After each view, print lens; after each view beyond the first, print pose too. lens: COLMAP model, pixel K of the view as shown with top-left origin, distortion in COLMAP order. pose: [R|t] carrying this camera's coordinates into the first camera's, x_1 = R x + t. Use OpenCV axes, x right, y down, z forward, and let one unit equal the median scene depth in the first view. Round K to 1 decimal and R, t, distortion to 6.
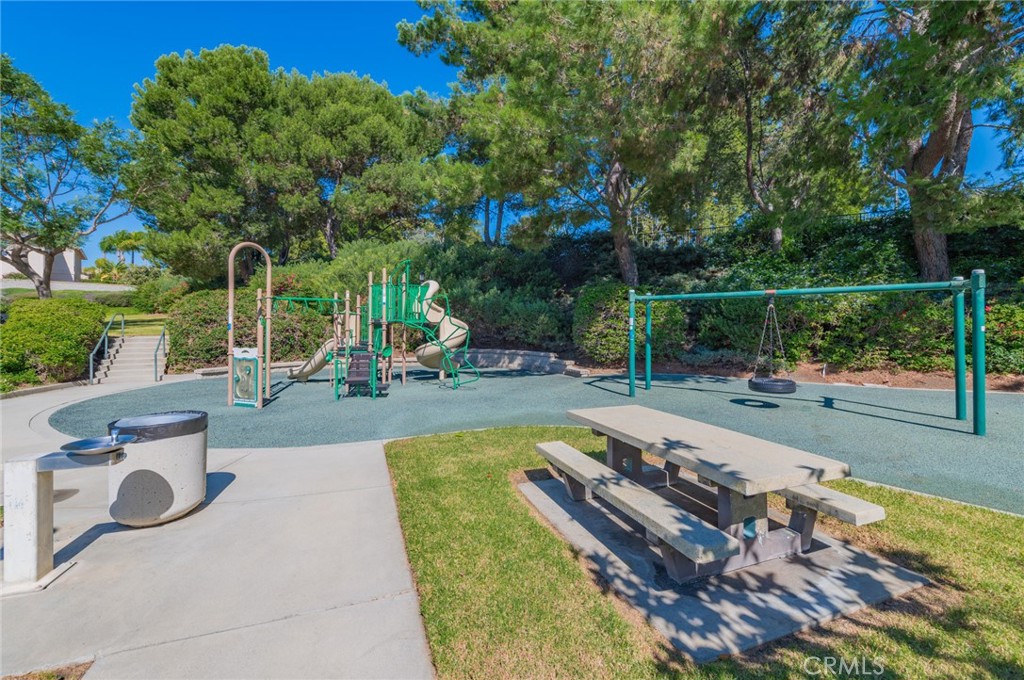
lens RADIAL K [[409.2, 0, 508.6], [0, 409.2, 323.4], [0, 0, 1]] dist [0.001907, 0.000032]
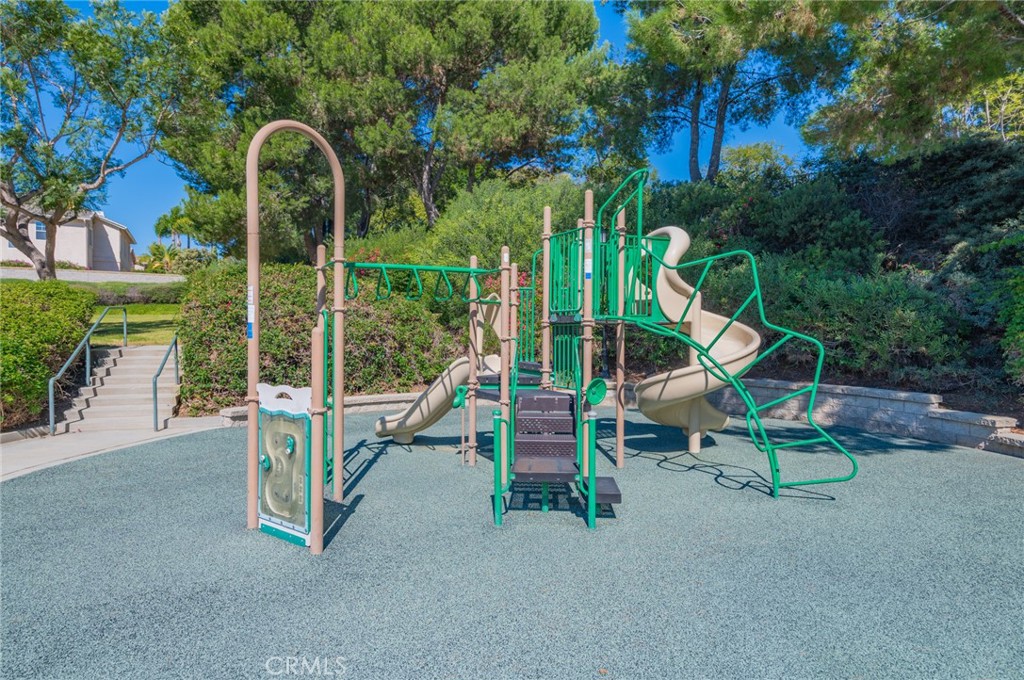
lens RADIAL K [[595.0, 0, 512.2], [0, 595.0, 343.4], [0, 0, 1]] dist [-0.008898, -0.001981]
pose [[0.967665, 0.009721, -0.252052, -0.138627], [-0.002681, 0.999597, 0.028262, 0.001863], [0.252225, -0.026673, 0.967301, 0.242042]]
